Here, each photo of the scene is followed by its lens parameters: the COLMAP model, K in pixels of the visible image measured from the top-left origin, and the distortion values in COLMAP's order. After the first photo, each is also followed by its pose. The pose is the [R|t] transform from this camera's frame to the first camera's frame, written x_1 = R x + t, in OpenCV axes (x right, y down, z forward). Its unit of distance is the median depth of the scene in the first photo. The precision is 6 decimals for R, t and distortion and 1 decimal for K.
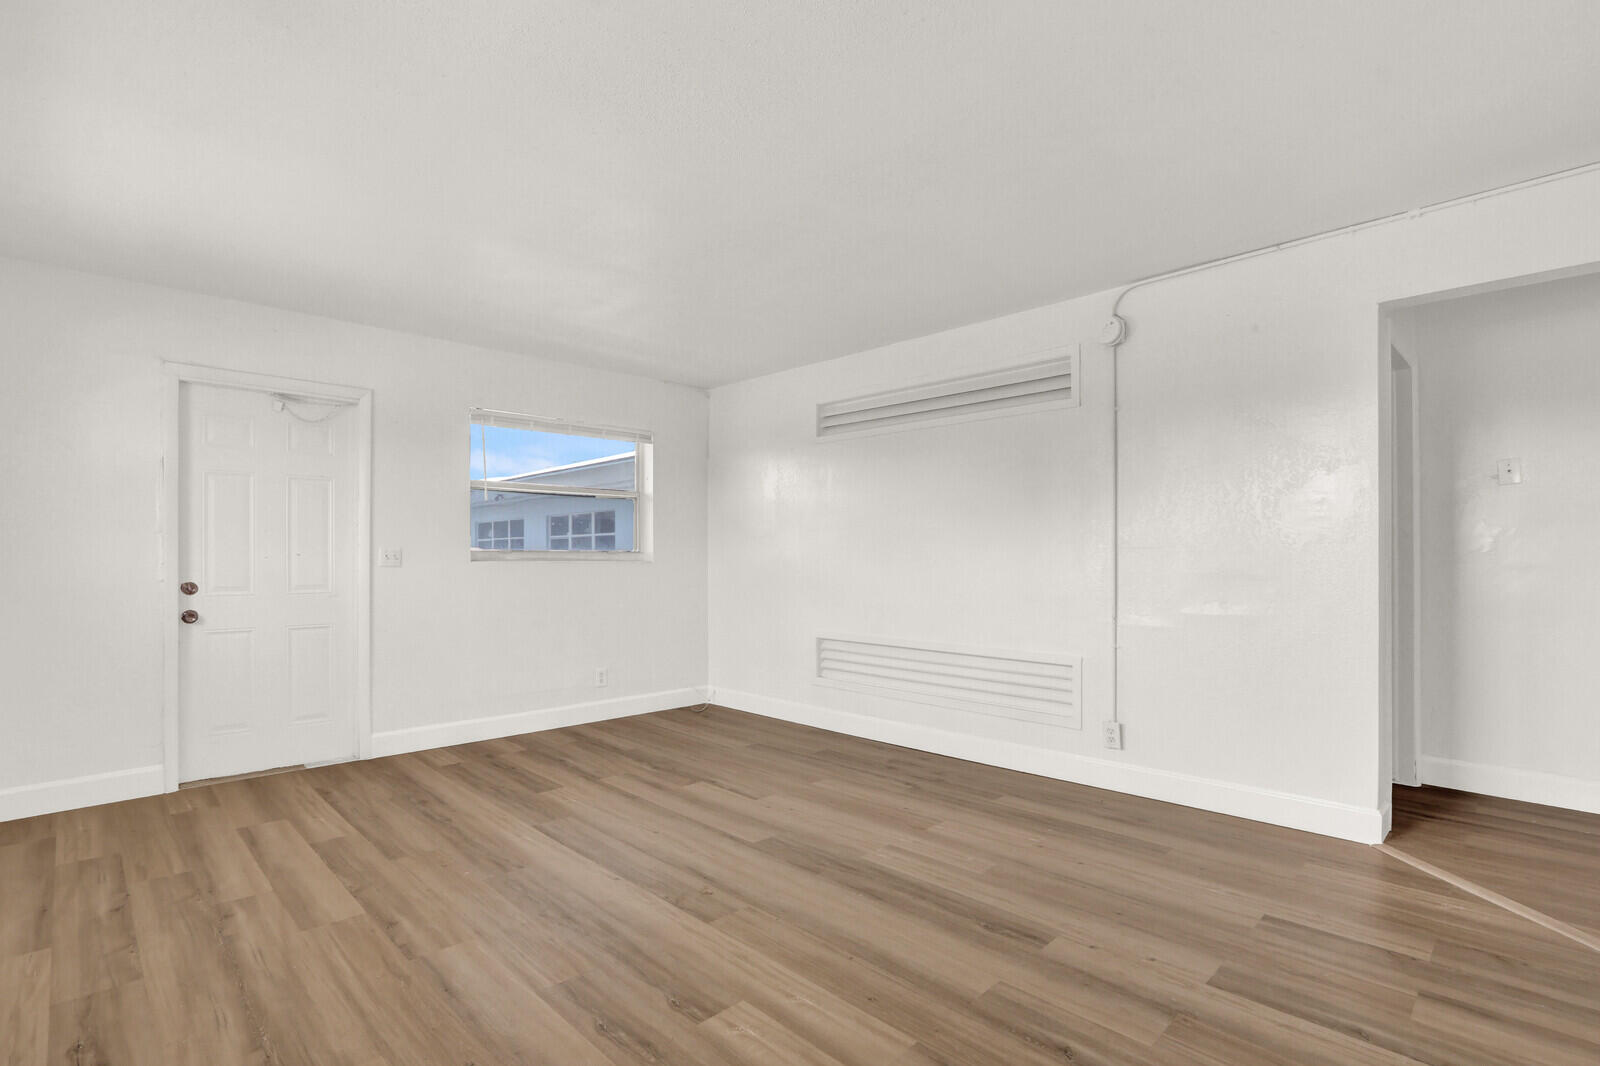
lens RADIAL K [[765.3, 0, 805.9], [0, 765.3, 569.4], [0, 0, 1]] dist [-0.018642, 0.006092]
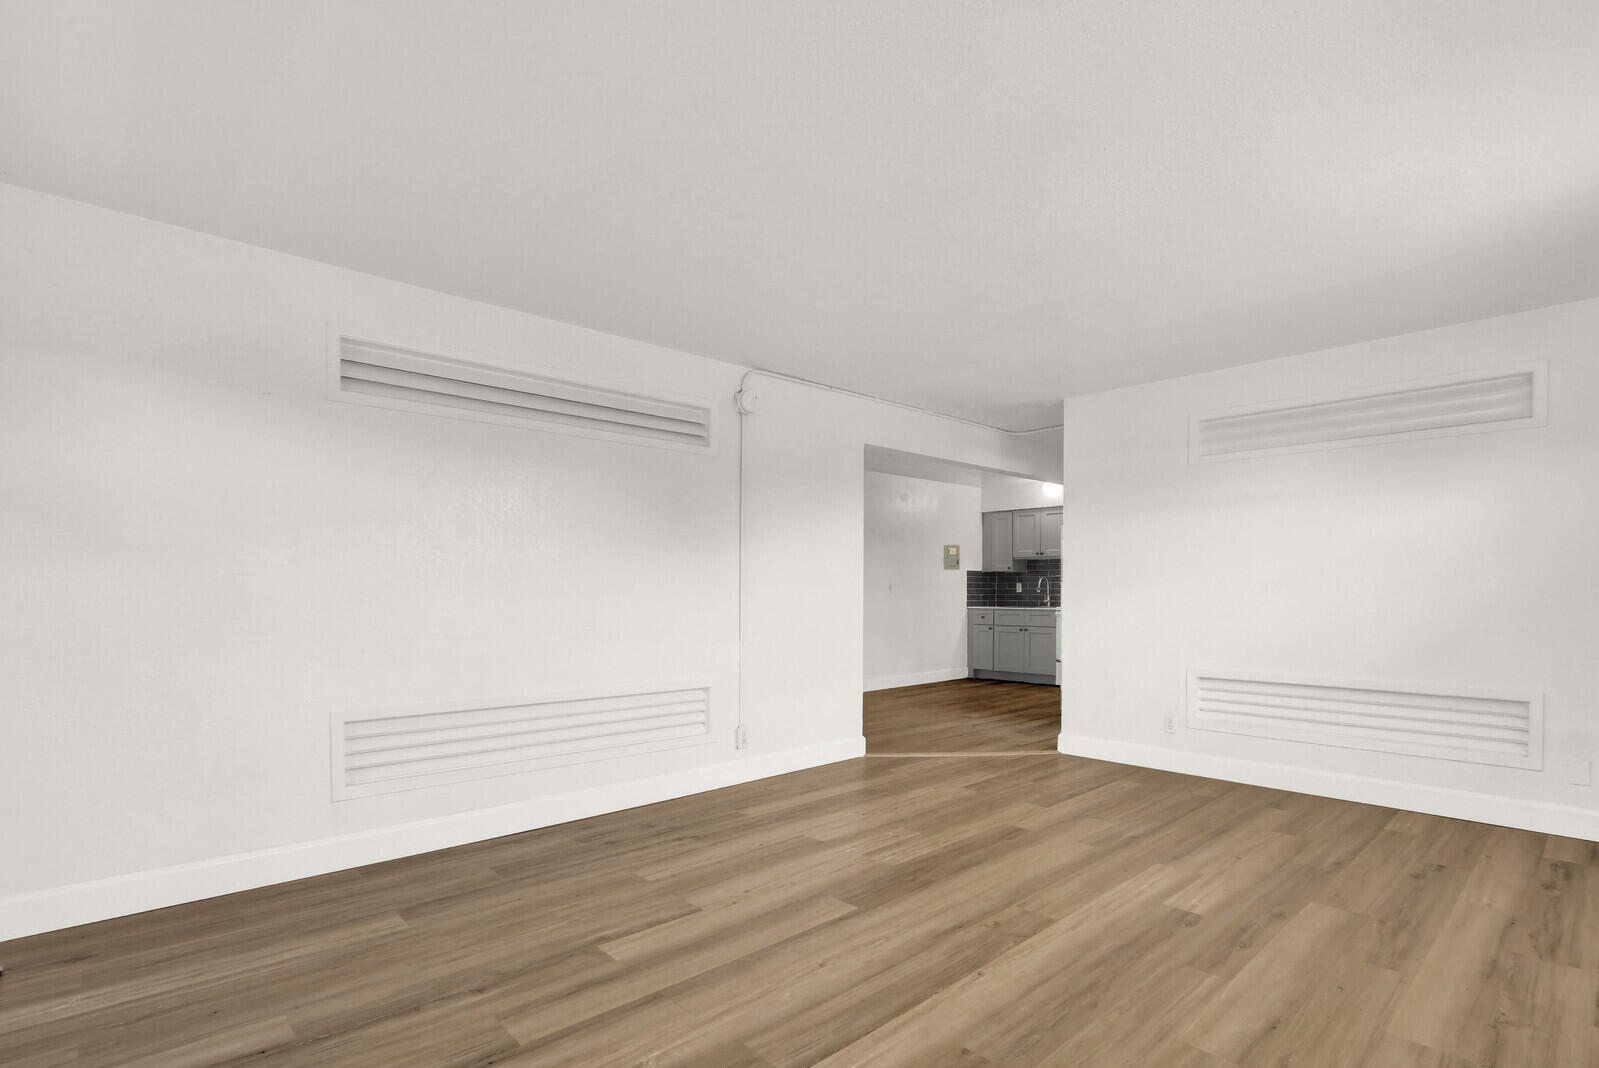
lens RADIAL K [[764.8, 0, 803.4], [0, 764.8, 616.4], [0, 0, 1]] dist [-0.018642, 0.006092]
pose [[0.031005, -0.034492, 0.998924, -0.787401], [0.013745, 0.999325, 0.034080, -0.014337], [-0.999425, 0.012674, 0.031458, 0.848039]]
